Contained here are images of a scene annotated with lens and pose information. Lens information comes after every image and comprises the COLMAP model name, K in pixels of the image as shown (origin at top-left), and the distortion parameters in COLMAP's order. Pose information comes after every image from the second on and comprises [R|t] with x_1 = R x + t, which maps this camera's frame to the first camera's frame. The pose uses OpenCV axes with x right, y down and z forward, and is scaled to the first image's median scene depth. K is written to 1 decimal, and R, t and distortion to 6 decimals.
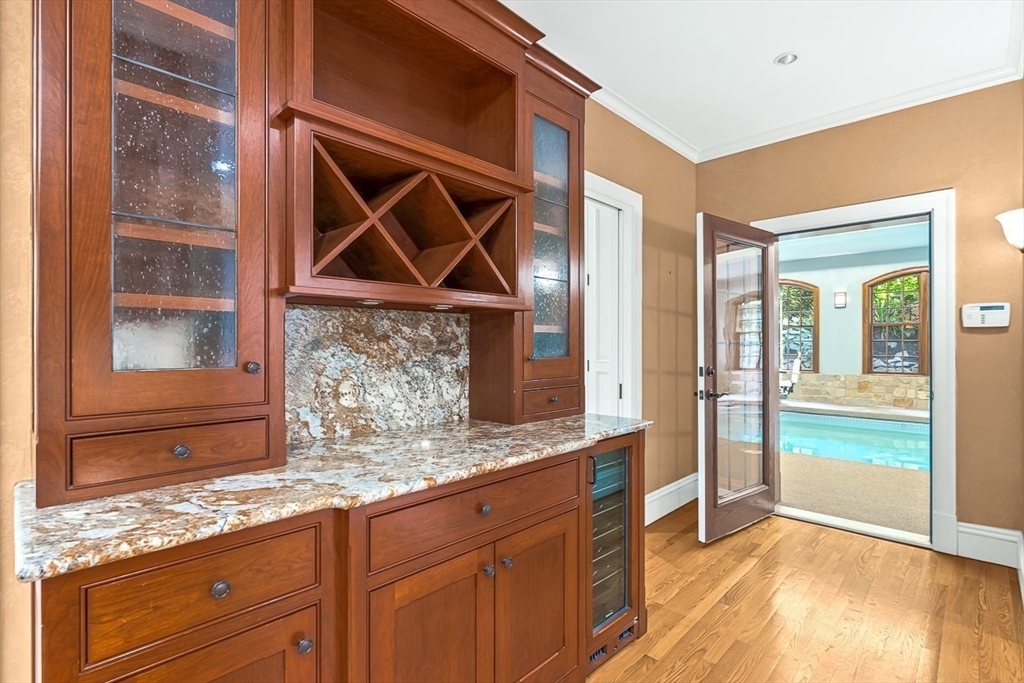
lens RADIAL K [[495.8, 0, 511.0], [0, 495.8, 347.4], [0, 0, 1]] dist [0.000272, 0.000143]
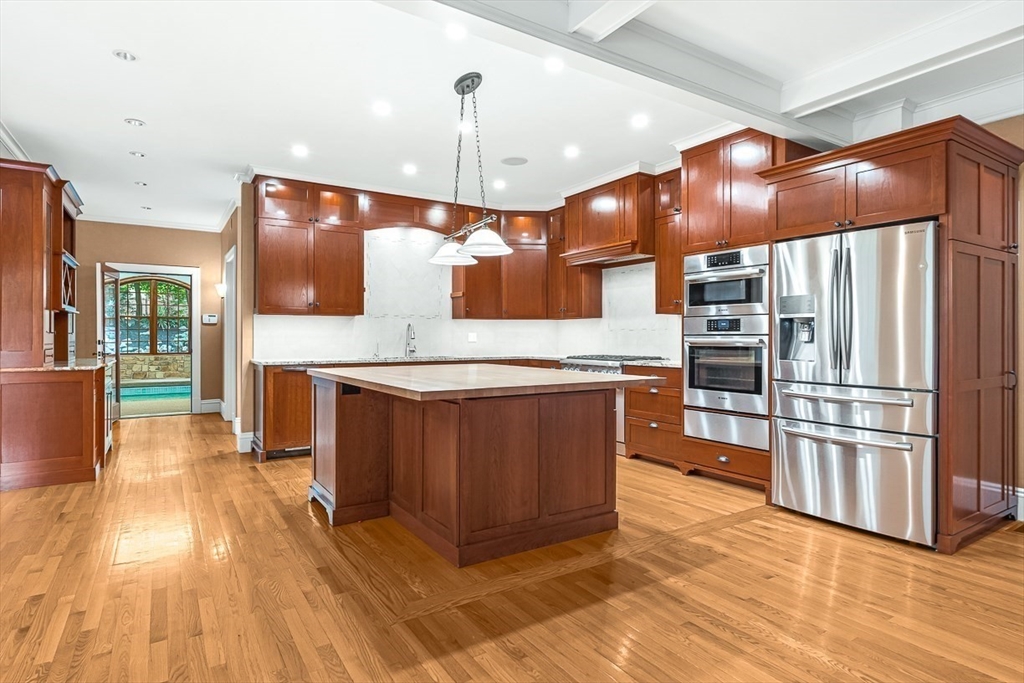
lens RADIAL K [[543.5, 0, 514.0], [0, 543.5, 336.0], [0, 0, 1]] dist [0.002530, -0.001806]
pose [[0.238219, 0.000569, 0.971211, -1.309317], [0.003765, 0.999992, -0.001509, 0.031767], [-0.971204, 0.004016, 0.238215, -1.114547]]
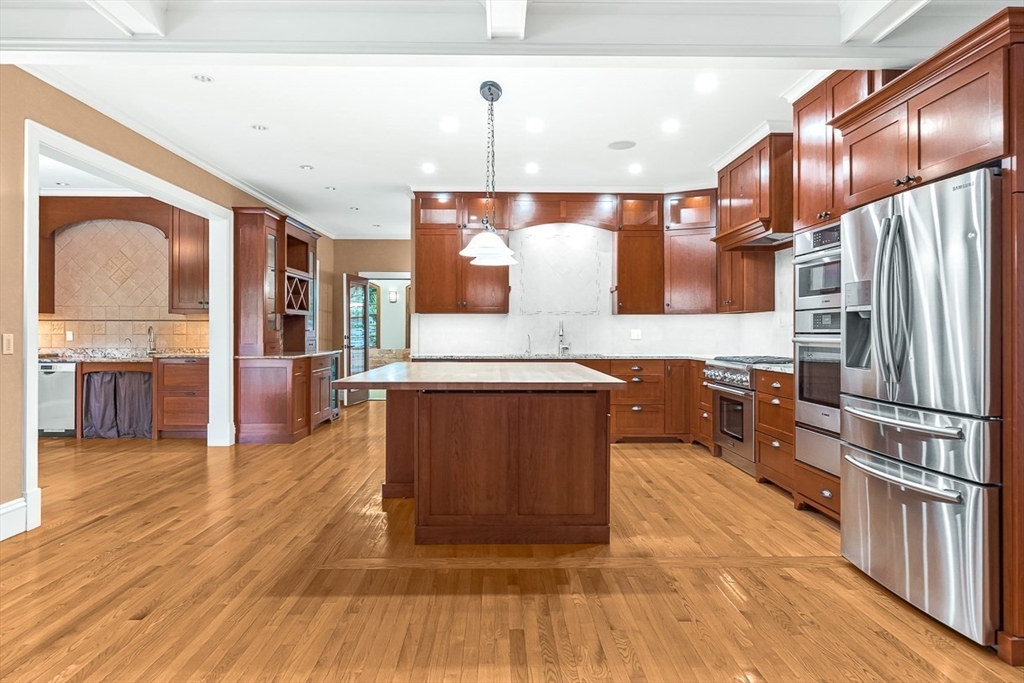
lens RADIAL K [[603.0, 0, 516.9], [0, 603.0, 328.1], [0, 0, 1]] dist [-0.001714, 0.000625]
pose [[0.705296, 0.003877, 0.708902, -1.120026], [0.002349, 0.999967, -0.007806, 0.026628], [-0.708909, 0.007171, 0.705263, -1.693527]]
